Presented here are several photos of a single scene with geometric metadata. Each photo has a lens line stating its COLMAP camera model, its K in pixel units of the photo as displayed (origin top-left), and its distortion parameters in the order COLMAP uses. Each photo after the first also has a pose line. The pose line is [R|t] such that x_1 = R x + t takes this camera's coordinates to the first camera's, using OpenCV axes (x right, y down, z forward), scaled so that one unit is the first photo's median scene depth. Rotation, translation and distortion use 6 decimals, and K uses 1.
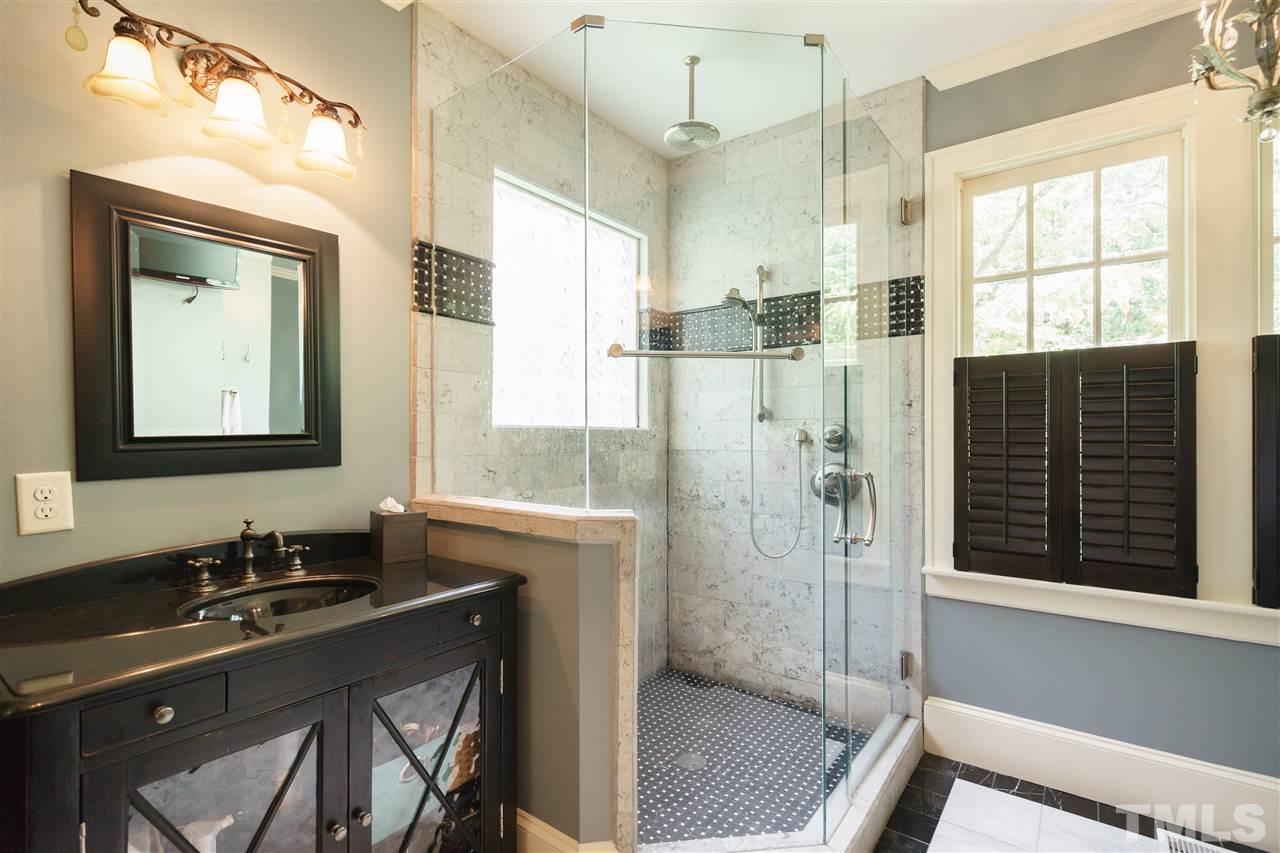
lens RADIAL K [[600.3, 0, 640.6], [0, 600.3, 430.9], [0, 0, 1]] dist [-0.001530, 0.000556]
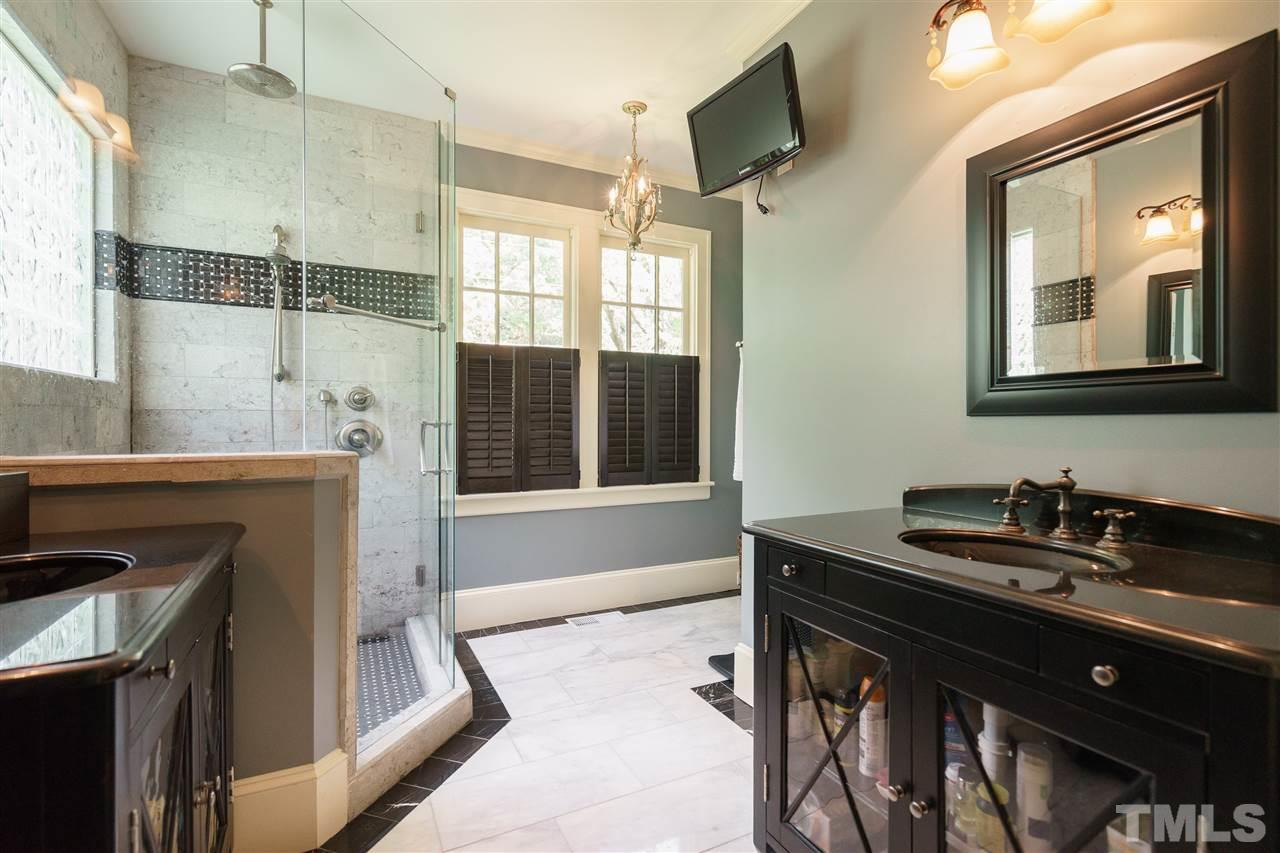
lens RADIAL K [[598.8, 0, 640.3], [0, 598.8, 423.5], [0, 0, 1]] dist [0.000602, -0.000189]
pose [[0.438225, -0.003035, 0.898860, -0.506057], [-0.011831, 0.999888, 0.009144, 0.045727], [-0.898787, -0.014641, 0.438140, 0.017096]]
